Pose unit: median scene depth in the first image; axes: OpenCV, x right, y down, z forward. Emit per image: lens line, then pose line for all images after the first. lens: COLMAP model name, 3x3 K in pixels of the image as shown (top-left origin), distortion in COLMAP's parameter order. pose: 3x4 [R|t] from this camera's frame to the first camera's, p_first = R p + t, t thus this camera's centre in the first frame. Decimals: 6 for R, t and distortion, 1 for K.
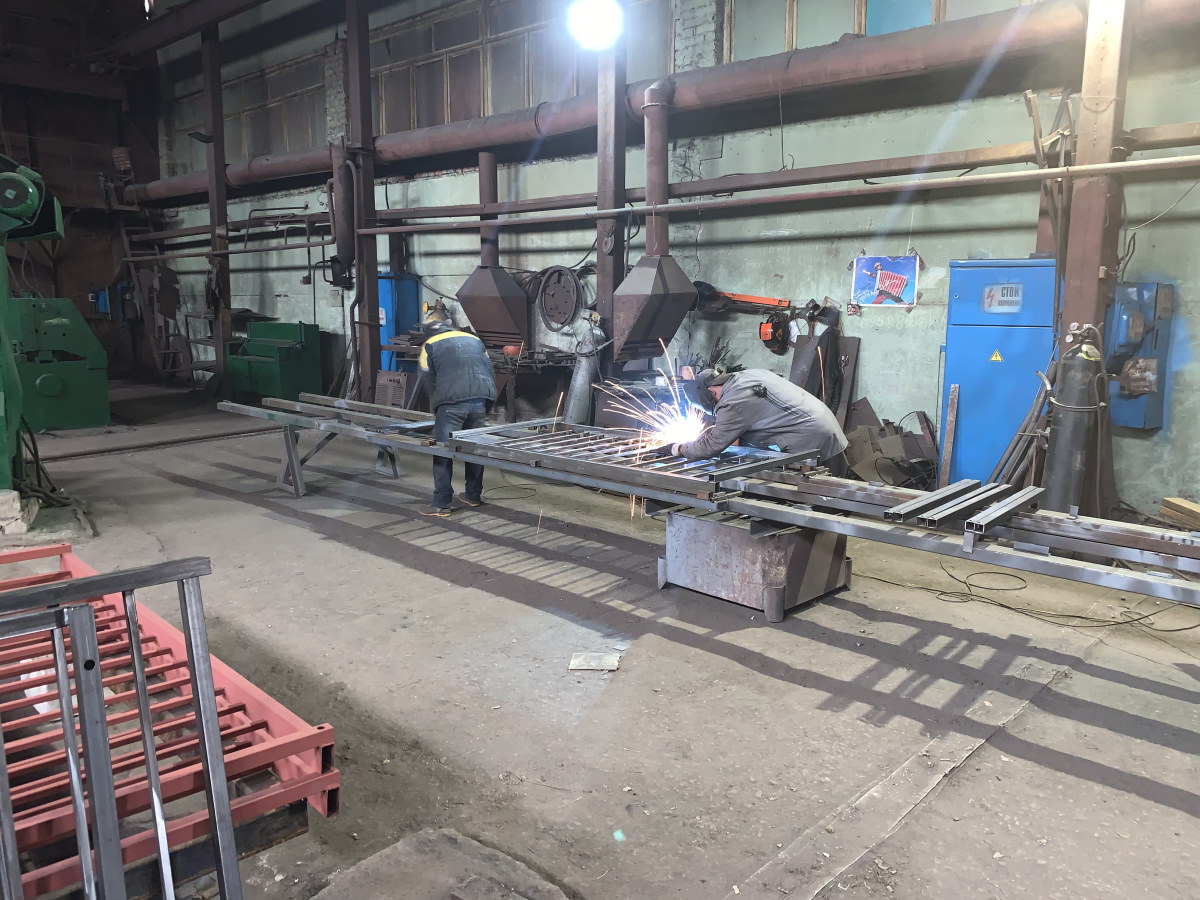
lens RADIAL K [[919.2, 0, 598.9], [0, 919.2, 427.7], [0, 0, 1]] dist [0.065845, -0.100451]
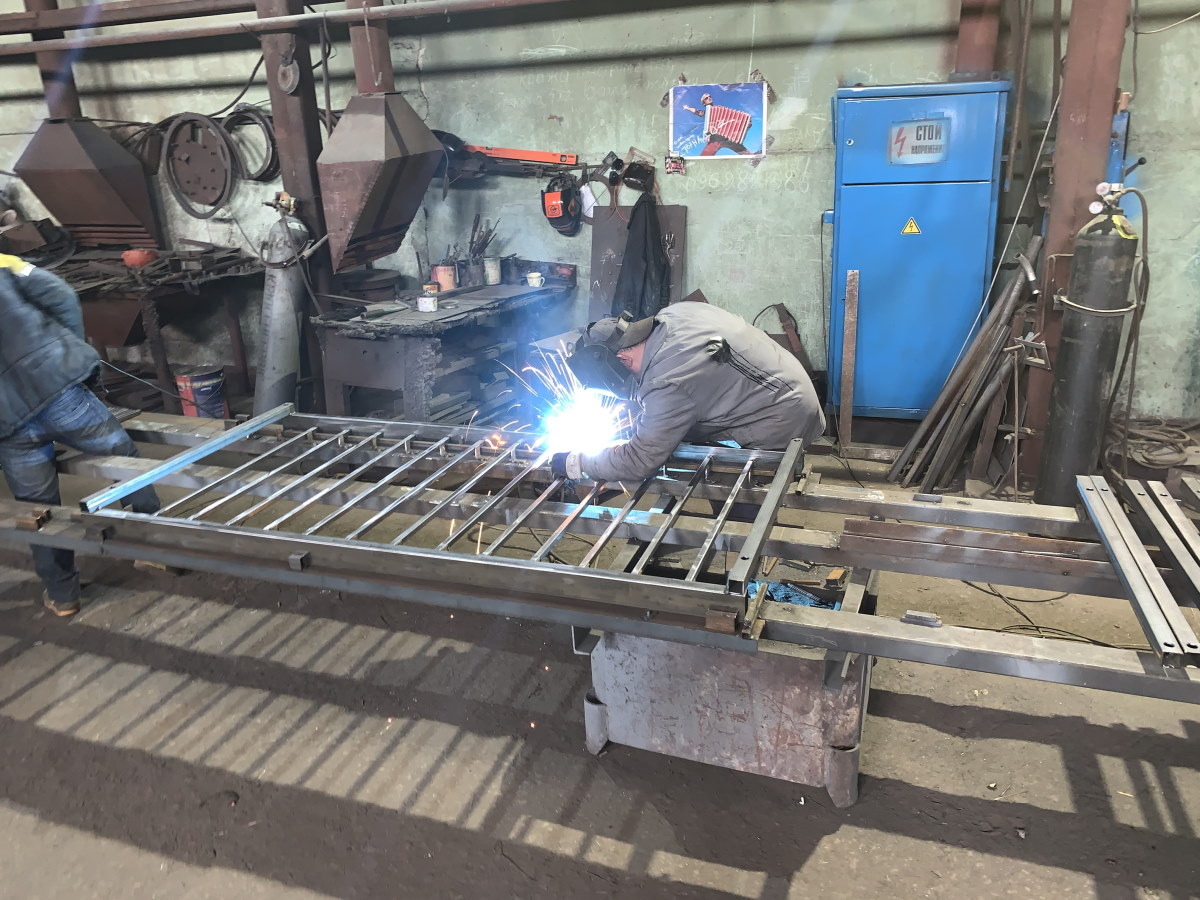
lens RADIAL K [[919.2, 0, 598.9], [0, 919.2, 427.7], [0, 0, 1]] dist [0.065845, -0.100451]
pose [[0.920519, -0.167931, 0.352766, -0.056618], [0.103130, 0.975329, 0.195184, -0.072693], [-0.376840, -0.143290, 0.915128, 0.334274]]
